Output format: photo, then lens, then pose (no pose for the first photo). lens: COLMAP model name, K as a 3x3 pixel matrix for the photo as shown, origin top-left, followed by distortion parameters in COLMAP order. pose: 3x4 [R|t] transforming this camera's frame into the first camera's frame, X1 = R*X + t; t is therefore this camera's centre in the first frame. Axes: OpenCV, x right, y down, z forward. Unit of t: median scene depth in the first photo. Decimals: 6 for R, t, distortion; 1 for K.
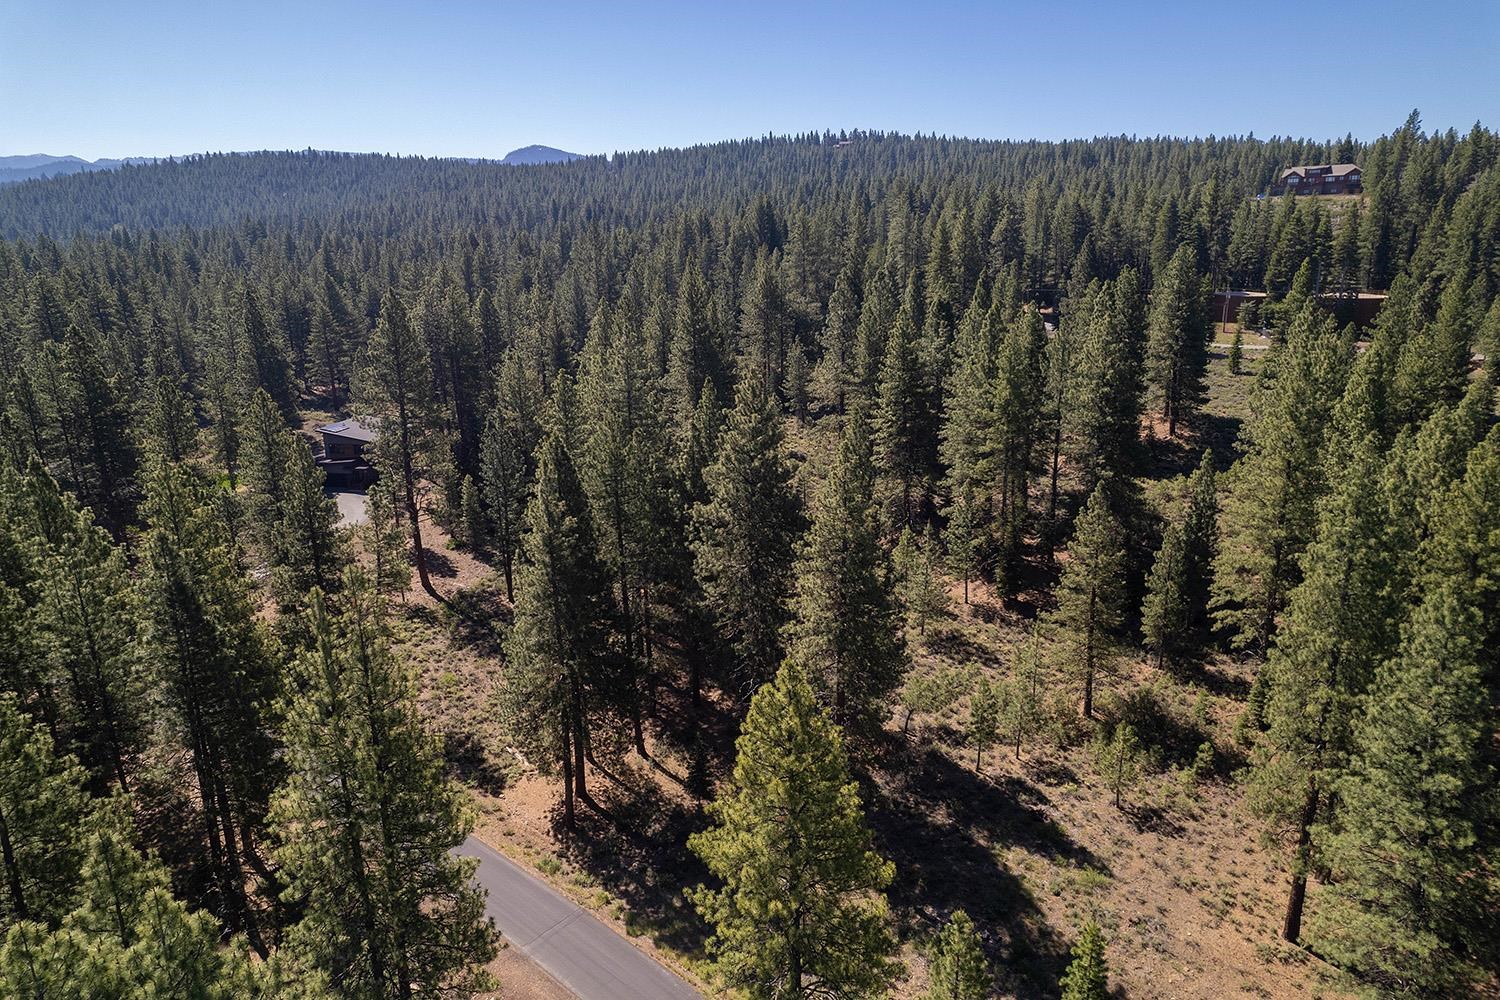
lens RADIAL K [[958.5, 0, 750.7], [0, 958.5, 503.8], [0, 0, 1]] dist [-0.068553, 0.060709]
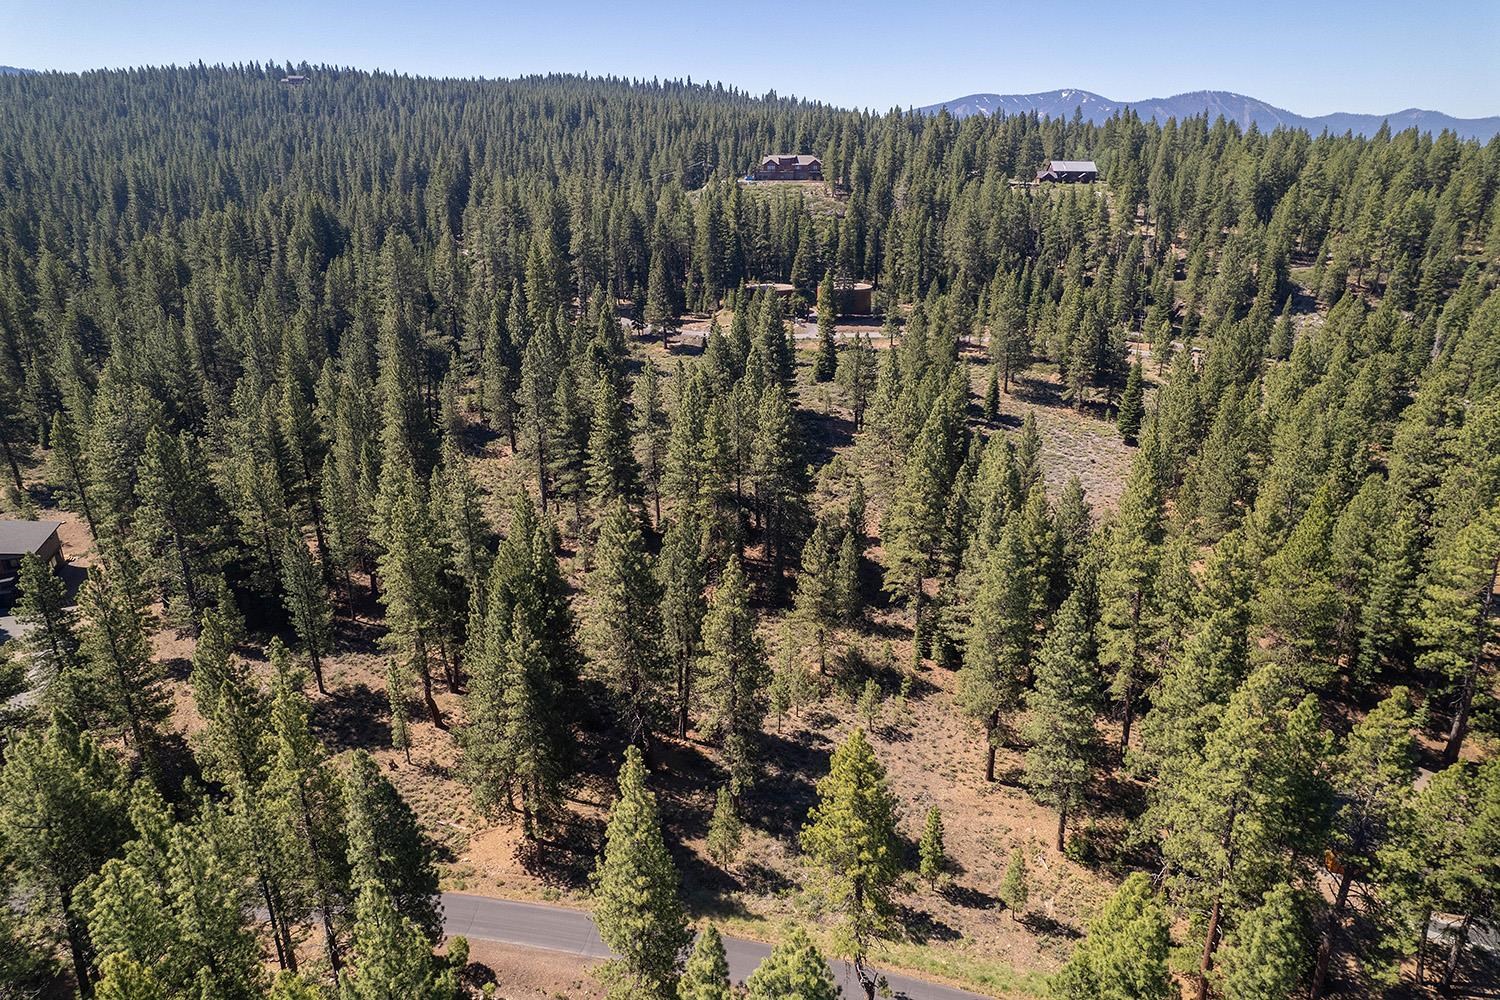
lens RADIAL K [[958.5, 0, 752.2], [0, 958.5, 515.9], [0, 0, 1]] dist [-0.068553, 0.060709]
pose [[0.856837, -0.173902, 0.485374, -0.383257], [0.130566, 0.983901, 0.122026, -0.196677], [-0.498781, -0.041183, 0.865749, -0.198331]]
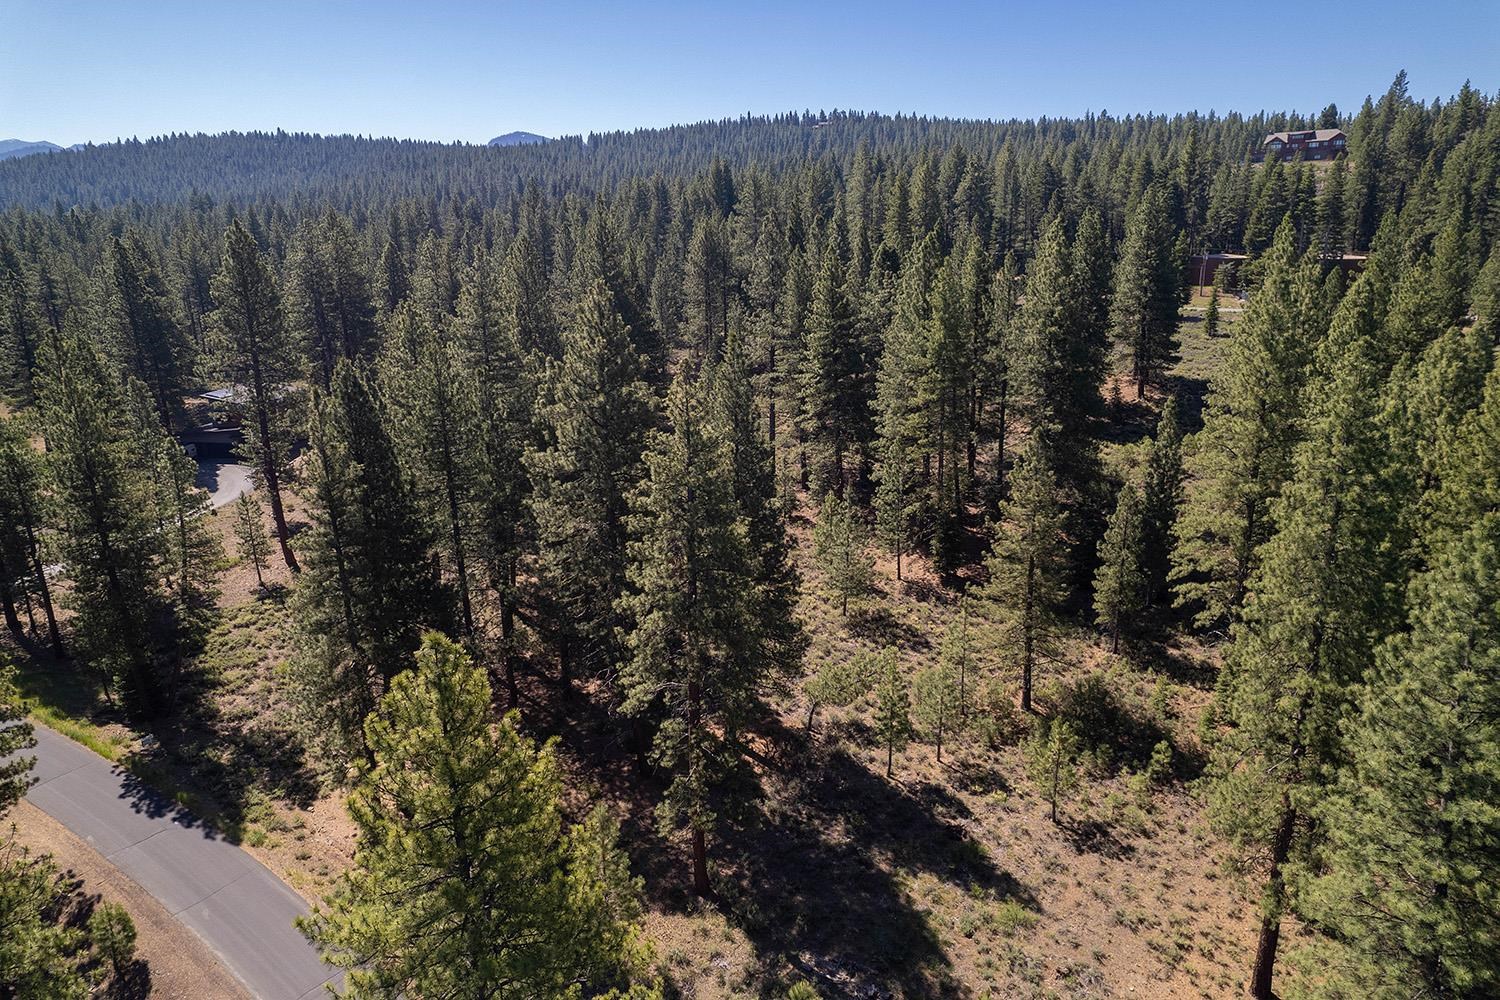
lens RADIAL K [[958.5, 0, 750.0], [0, 958.5, 502.5], [0, 0, 1]] dist [-0.068553, 0.060709]
pose [[0.999914, -0.003308, 0.012673, 0.092207], [0.003180, 0.999944, 0.010087, 0.028638], [-0.012706, -0.010046, 0.999869, 0.148462]]
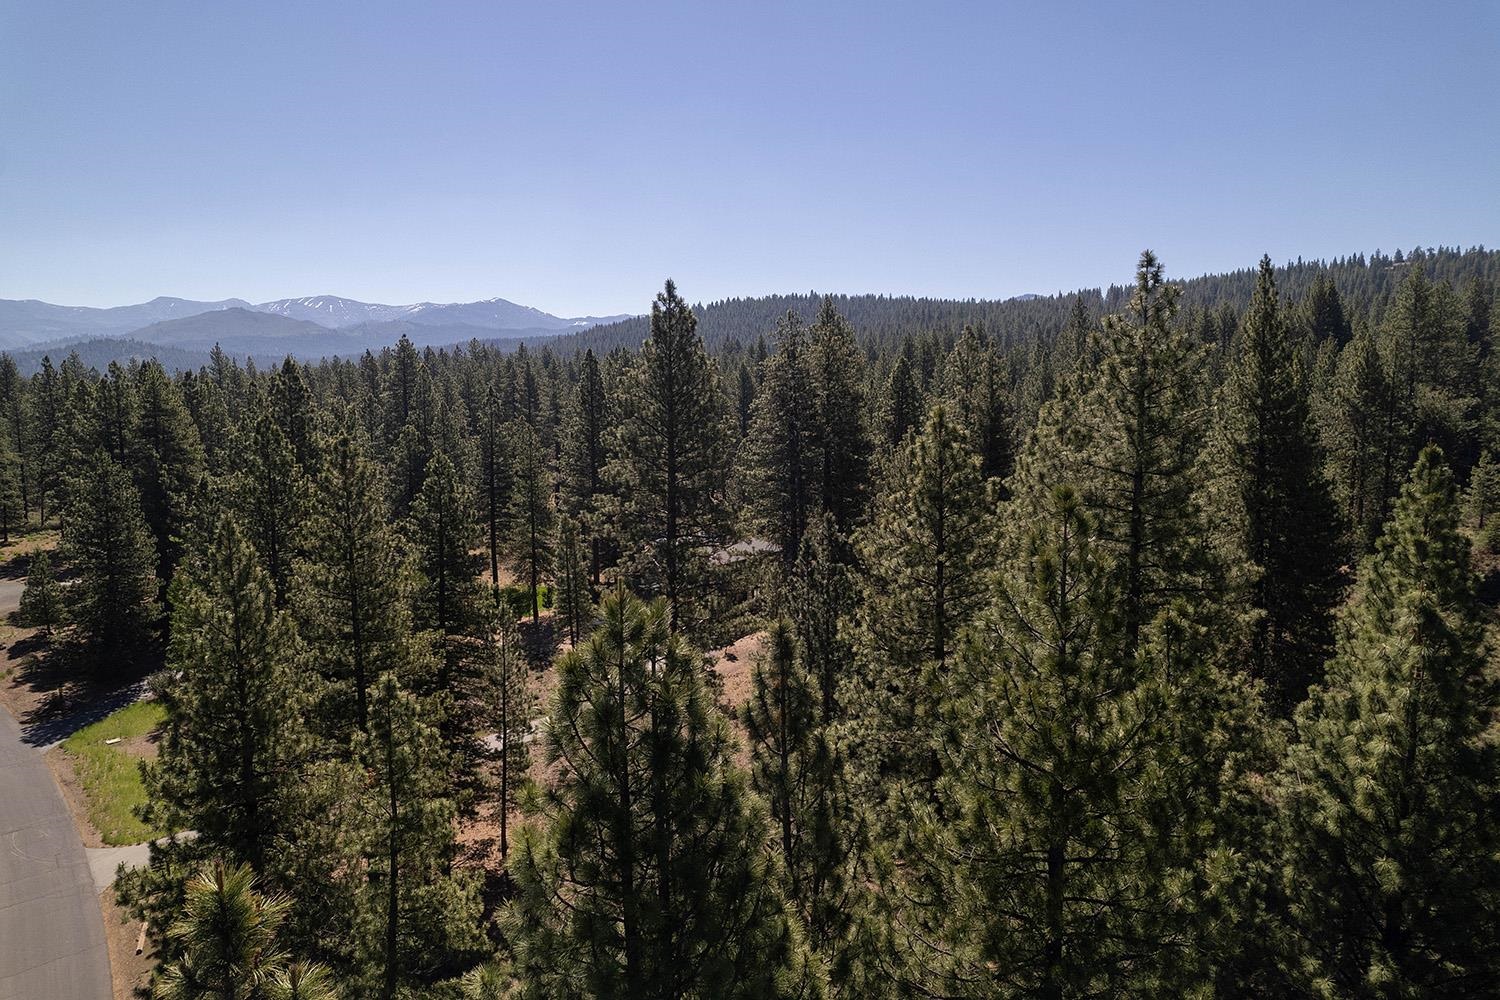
lens RADIAL K [[958.5, 0, 760.0], [0, 958.5, 505.2], [0, 0, 1]] dist [-0.068553, 0.060709]
pose [[0.886938, 0.063197, -0.457545, -0.091777], [-0.129788, 0.984784, -0.115570, -0.055120], [0.443279, 0.161887, 0.881644, 0.654270]]
